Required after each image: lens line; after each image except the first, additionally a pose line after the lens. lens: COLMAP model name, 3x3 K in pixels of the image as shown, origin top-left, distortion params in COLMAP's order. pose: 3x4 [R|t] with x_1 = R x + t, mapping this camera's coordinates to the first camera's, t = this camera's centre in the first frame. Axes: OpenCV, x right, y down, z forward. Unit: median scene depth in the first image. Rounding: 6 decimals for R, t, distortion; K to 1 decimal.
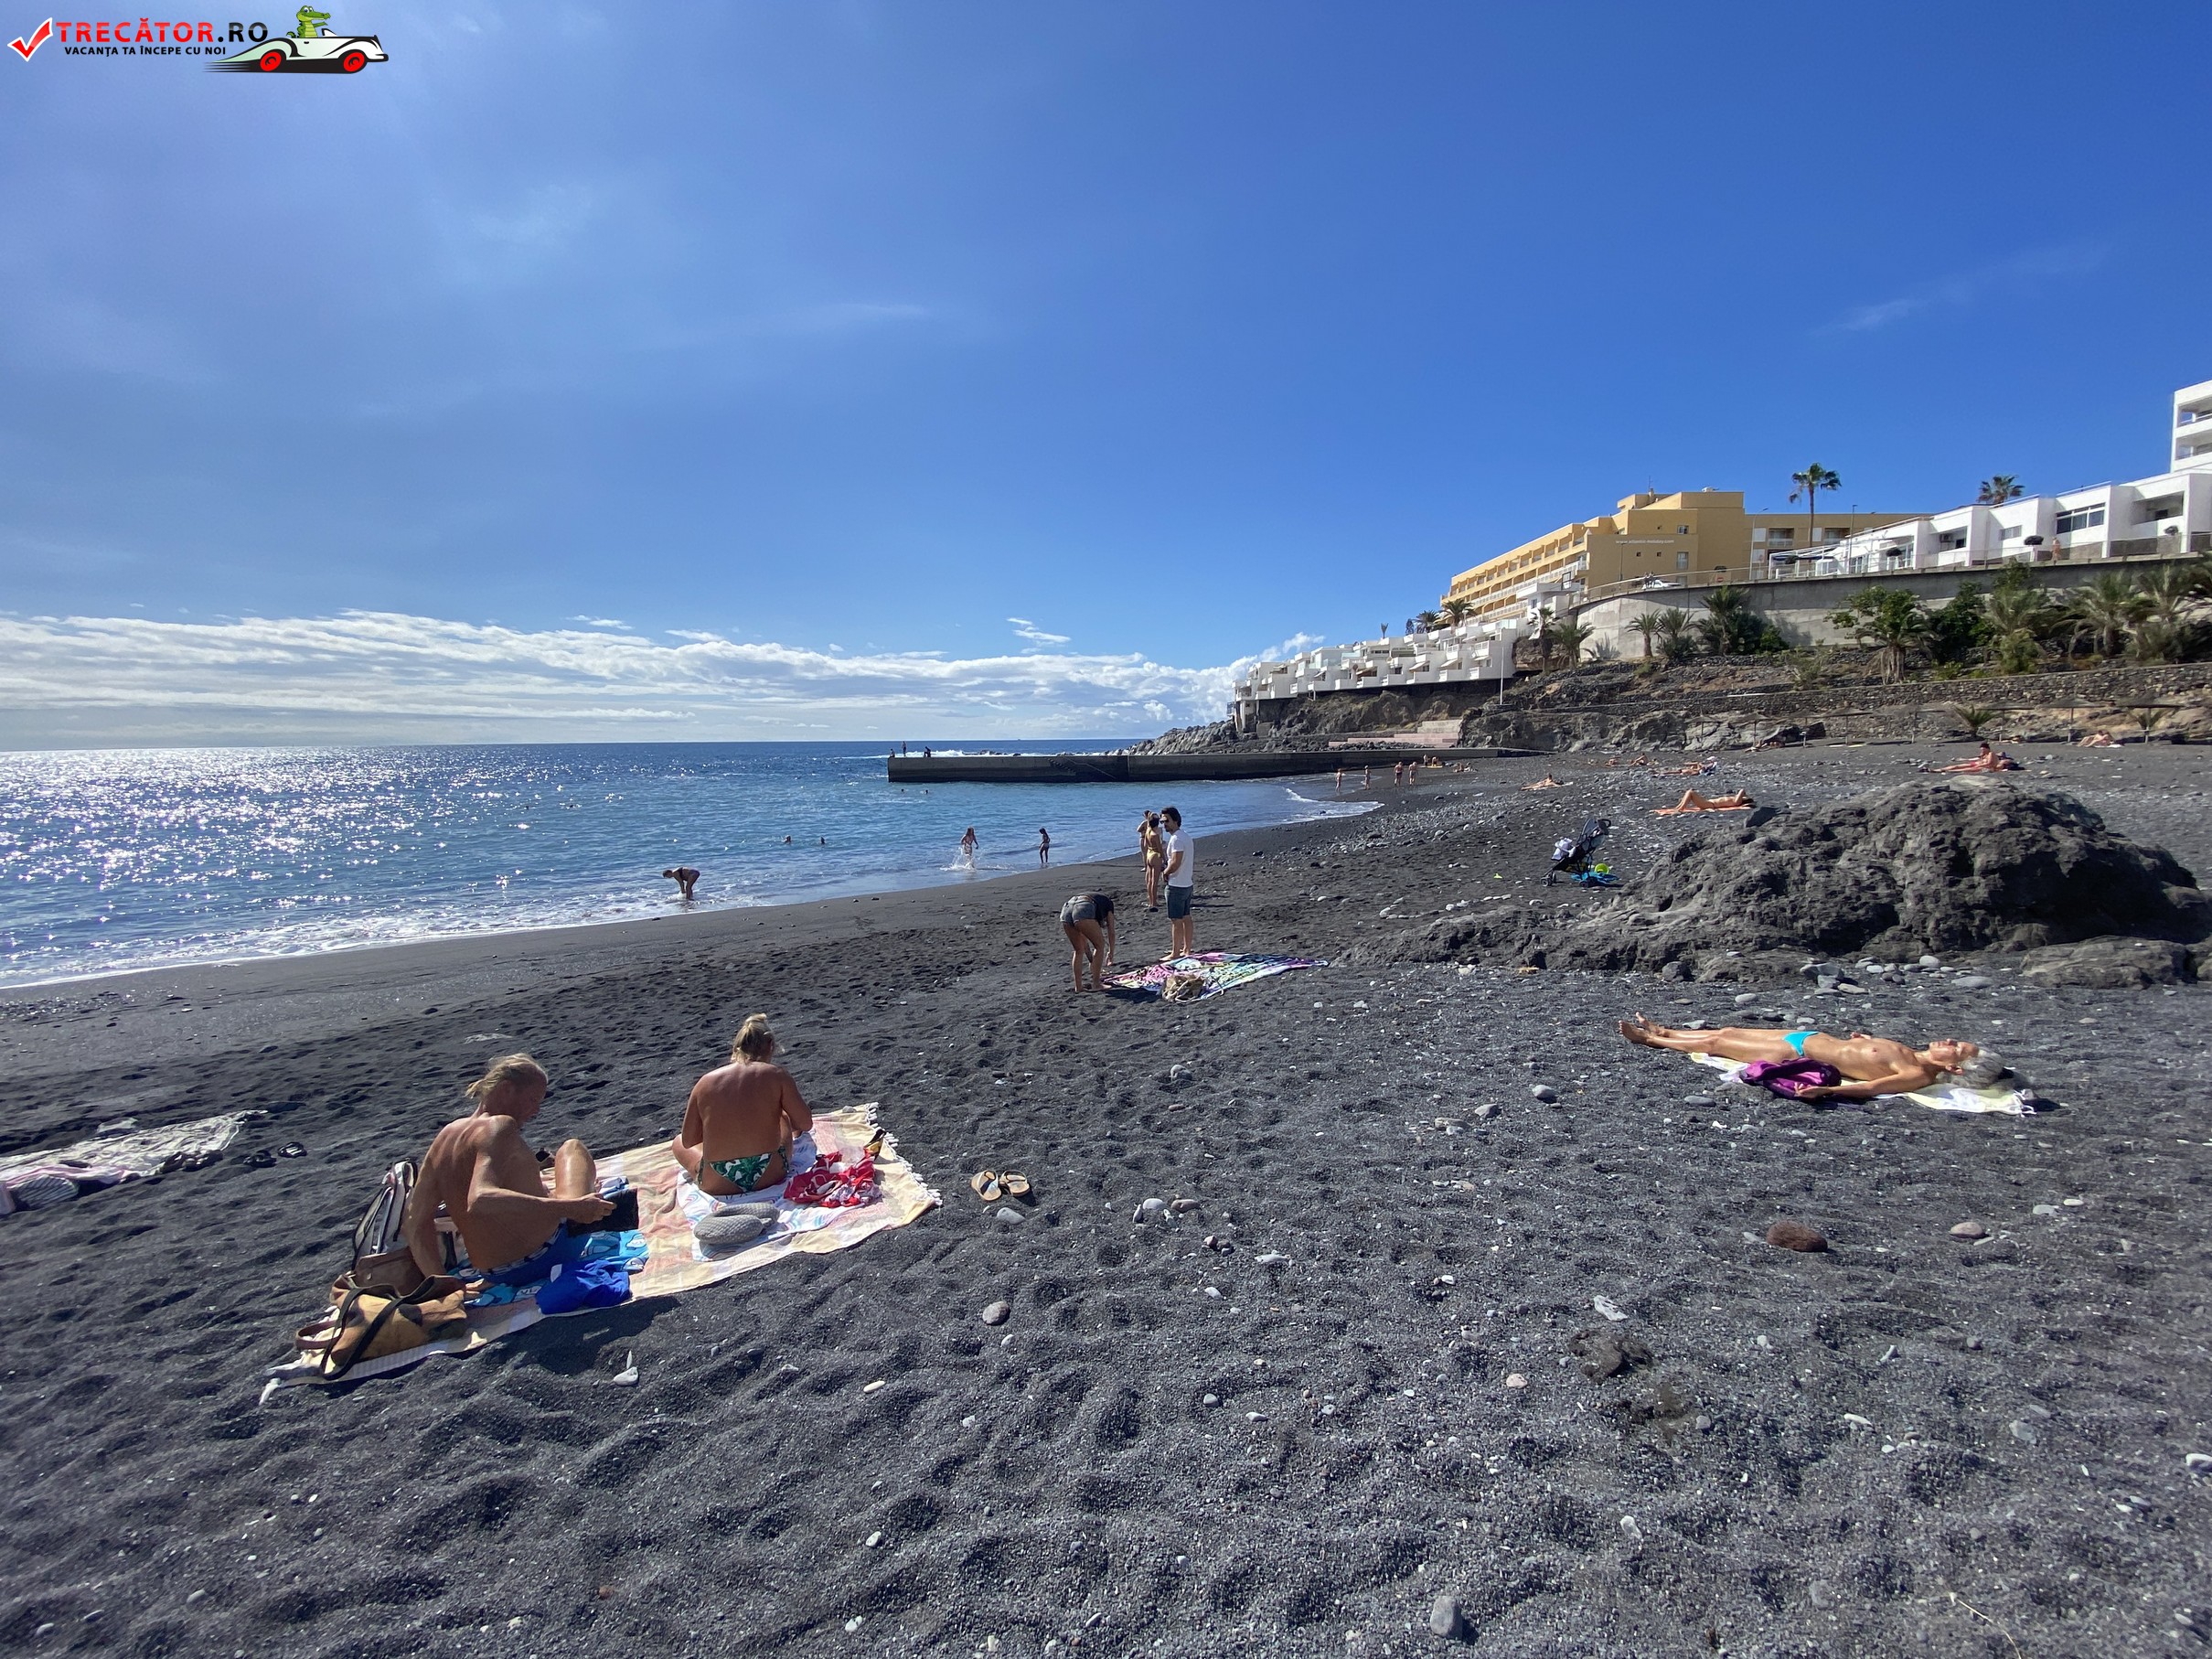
lens RADIAL K [[888.3, 0, 1106.0], [0, 888.3, 829.5], [0, 0, 1]] dist [0.033792, -0.031773]
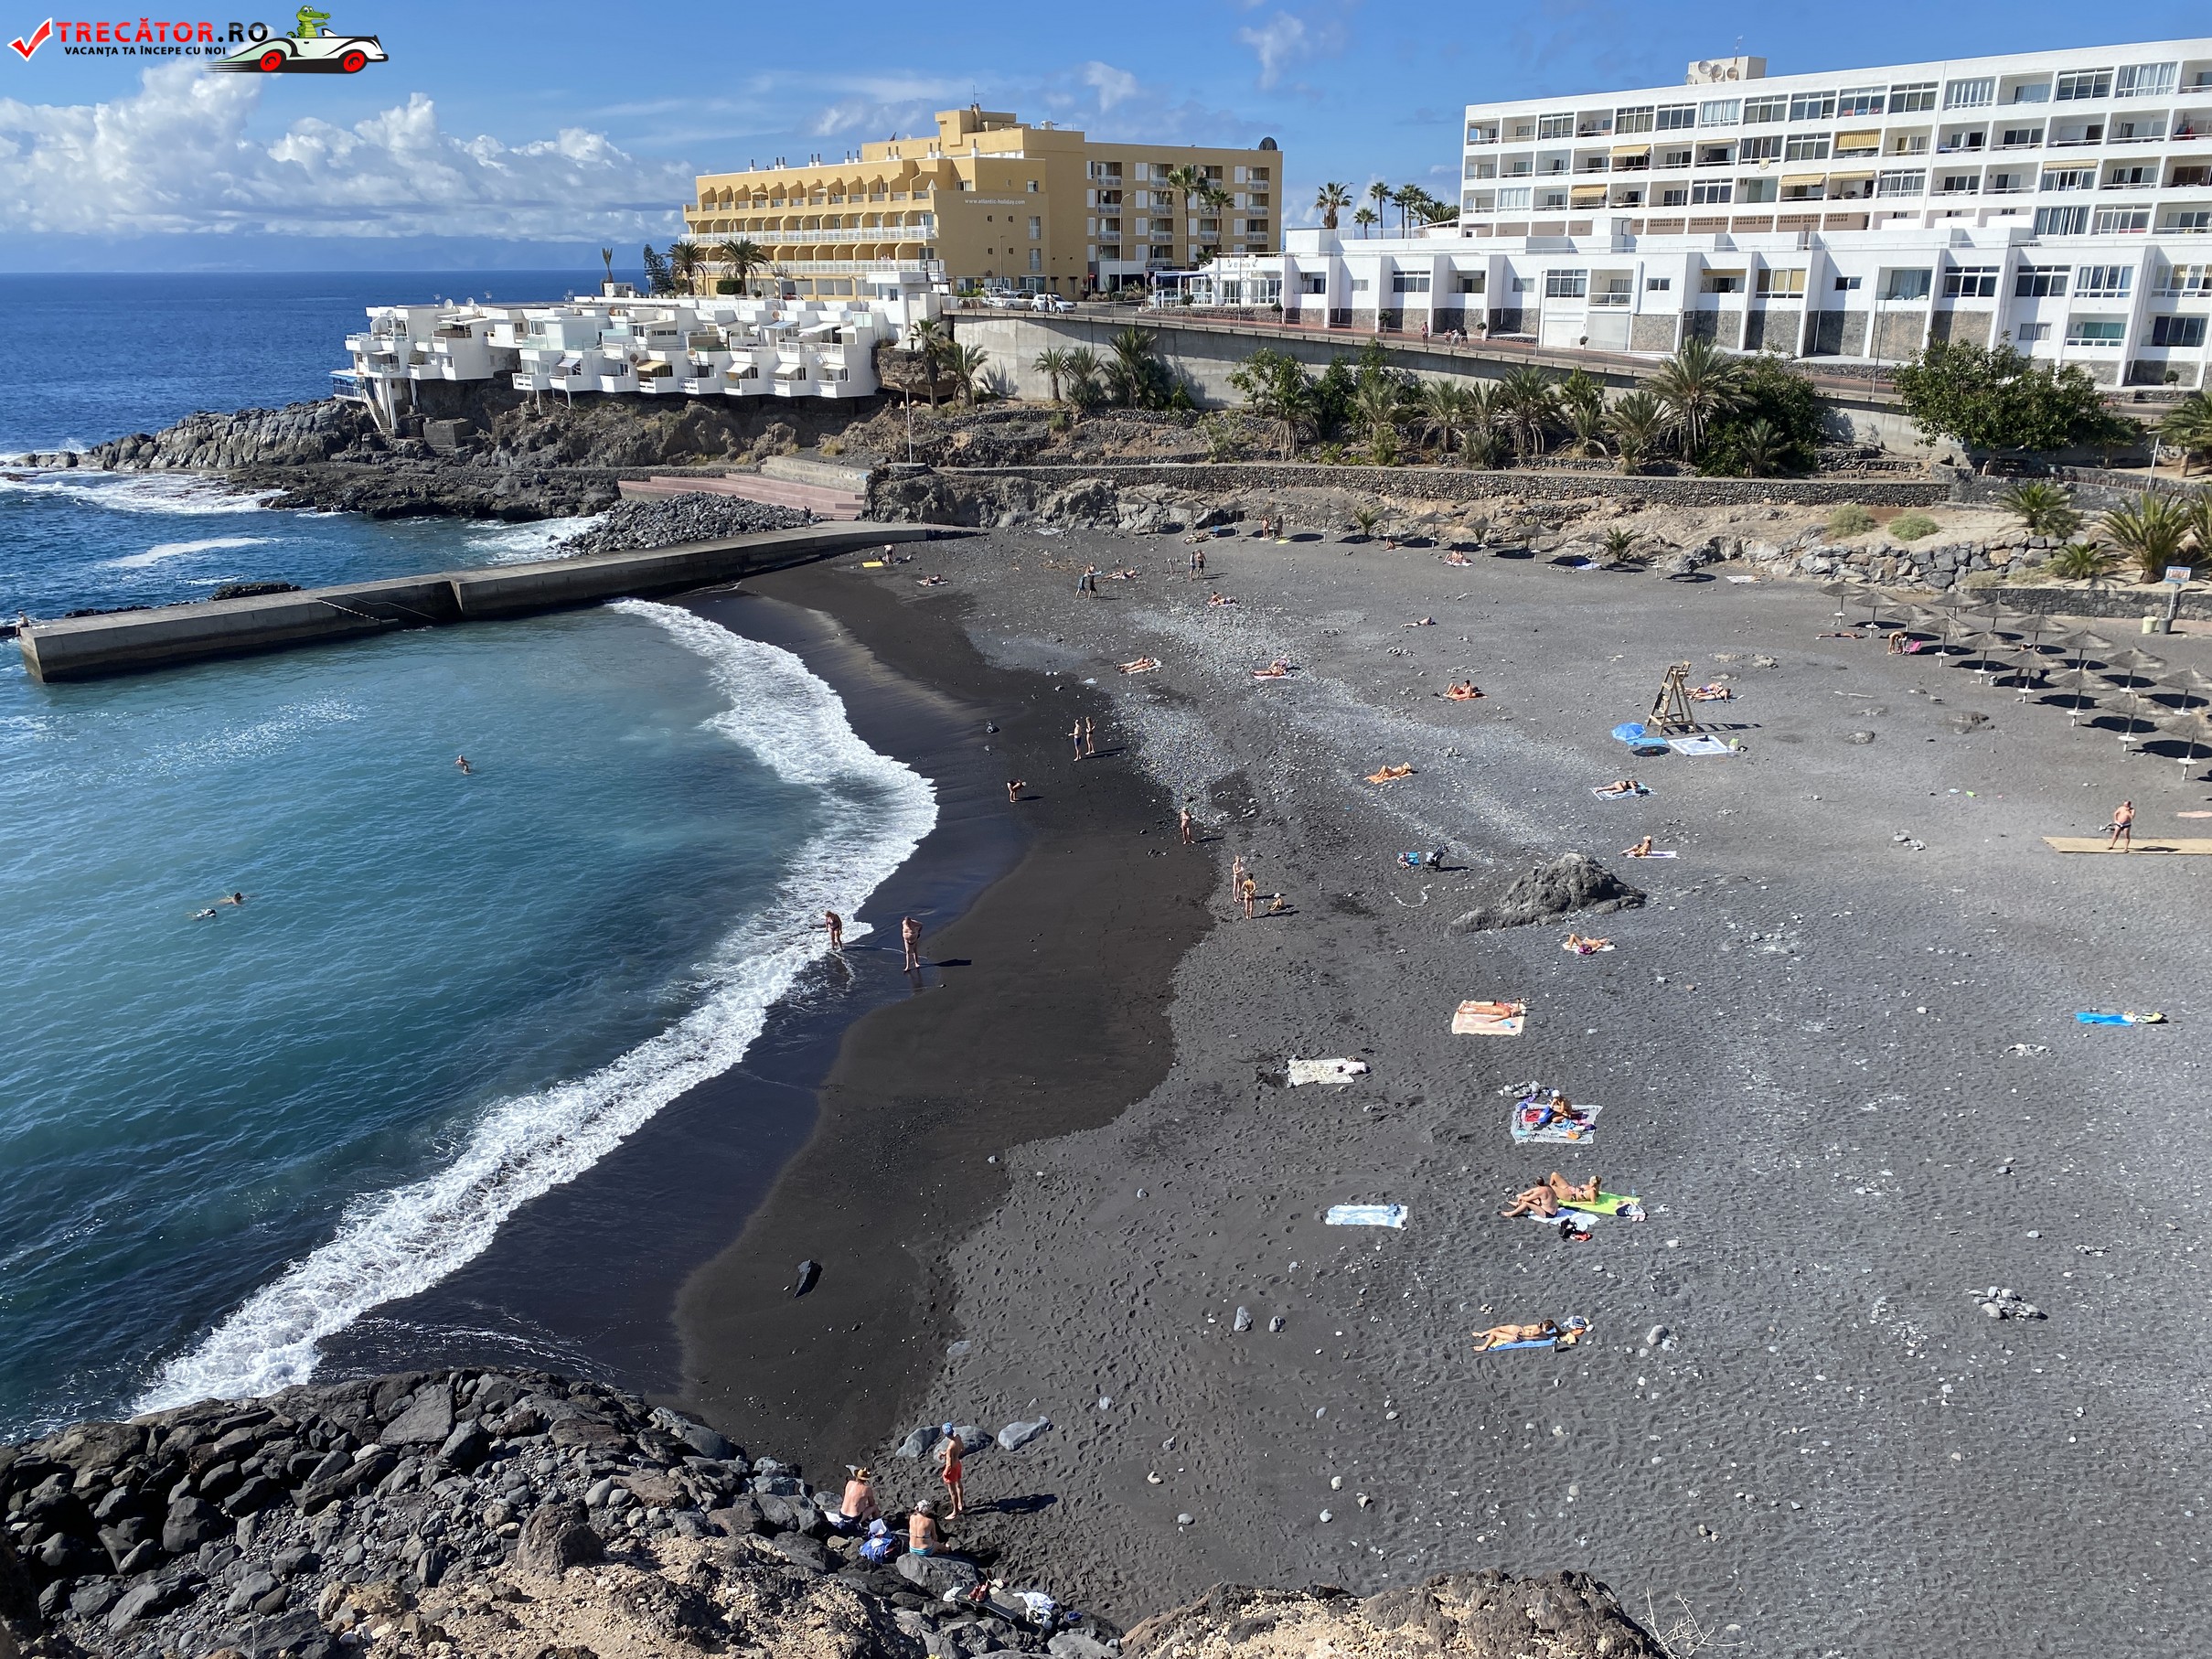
lens RADIAL K [[1711.0, 0, 1106.0], [0, 1711.0, 815.1], [0, 0, 1]] dist [0.036160, -0.014298]
pose [[0.756101, -0.204086, 0.621821, -0.417739], [0.070847, 0.970075, 0.232239, -0.172708], [-0.650609, -0.131542, 0.747933, -0.276411]]
